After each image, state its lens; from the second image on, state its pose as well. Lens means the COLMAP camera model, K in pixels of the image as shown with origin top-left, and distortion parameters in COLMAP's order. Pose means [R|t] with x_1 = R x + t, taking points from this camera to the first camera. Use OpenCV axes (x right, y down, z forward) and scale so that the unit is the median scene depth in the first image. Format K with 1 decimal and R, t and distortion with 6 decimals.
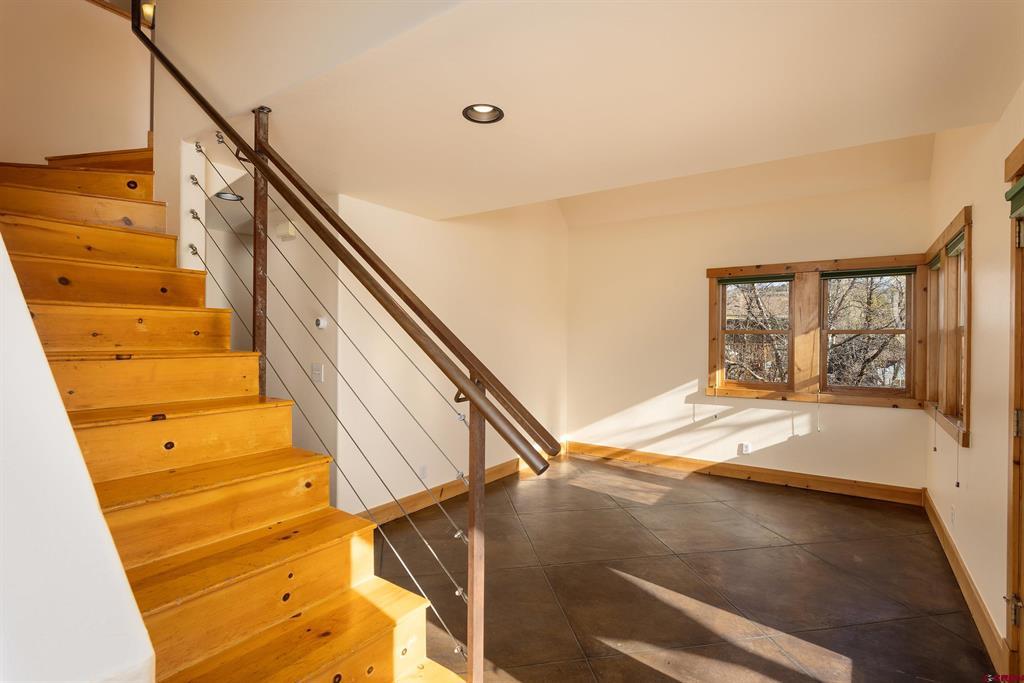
lens RADIAL K [[498.1, 0, 512.0], [0, 498.1, 341.5], [0, 0, 1]] dist [0.000747, -0.000318]
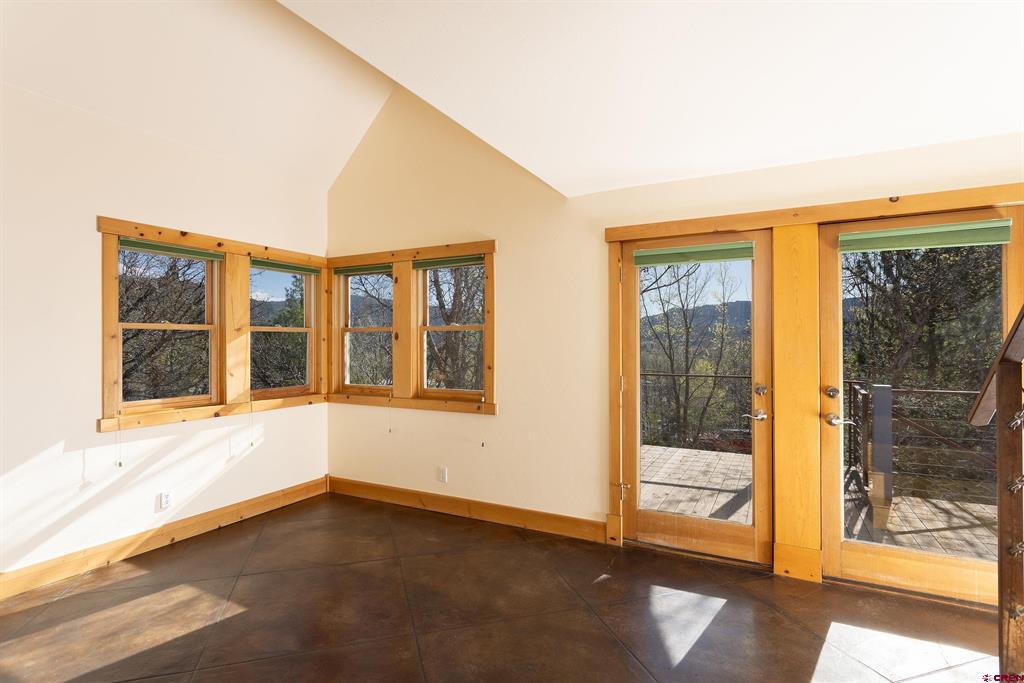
lens RADIAL K [[520.6, 0, 512.0], [0, 520.6, 341.5], [0, 0, 1]] dist [0.000195, -0.000095]
pose [[-0.113160, -0.003959, 0.993569, -0.330216], [0.008492, 0.999952, 0.004952, 0.002025], [-0.993540, 0.008997, -0.113121, 0.707641]]
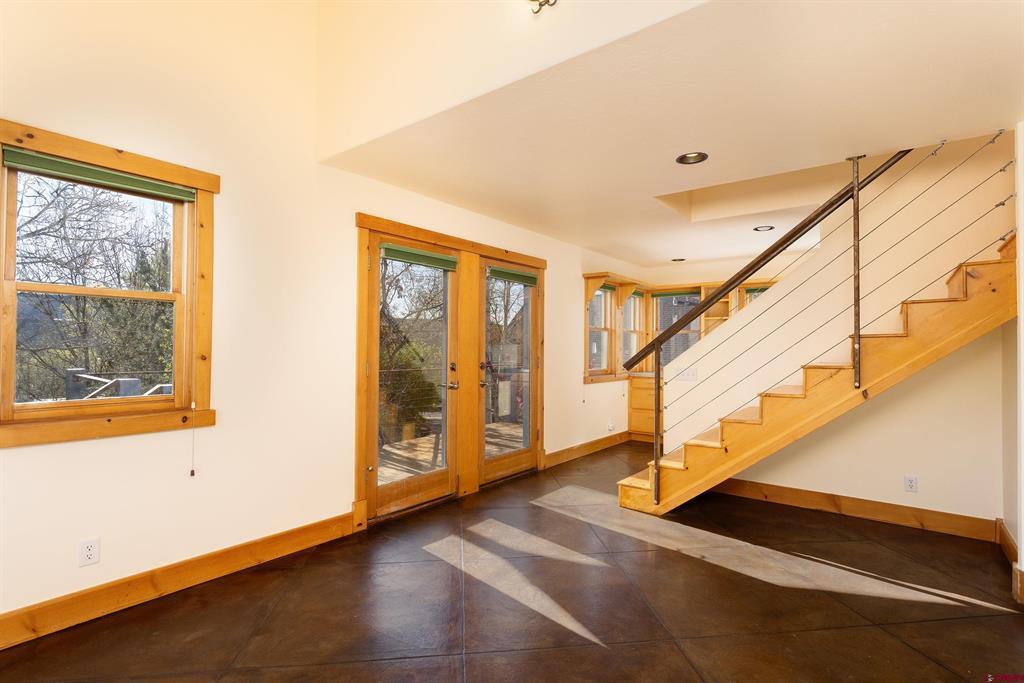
lens RADIAL K [[498.1, 0, 512.0], [0, 498.1, 341.5], [0, 0, 1]] dist [0.000747, -0.000318]
pose [[-0.997565, -0.011665, 0.068762, 0.170703], [-0.011771, 0.999930, -0.001134, 0.028641], [-0.068744, -0.001941, -0.997632, 1.216233]]
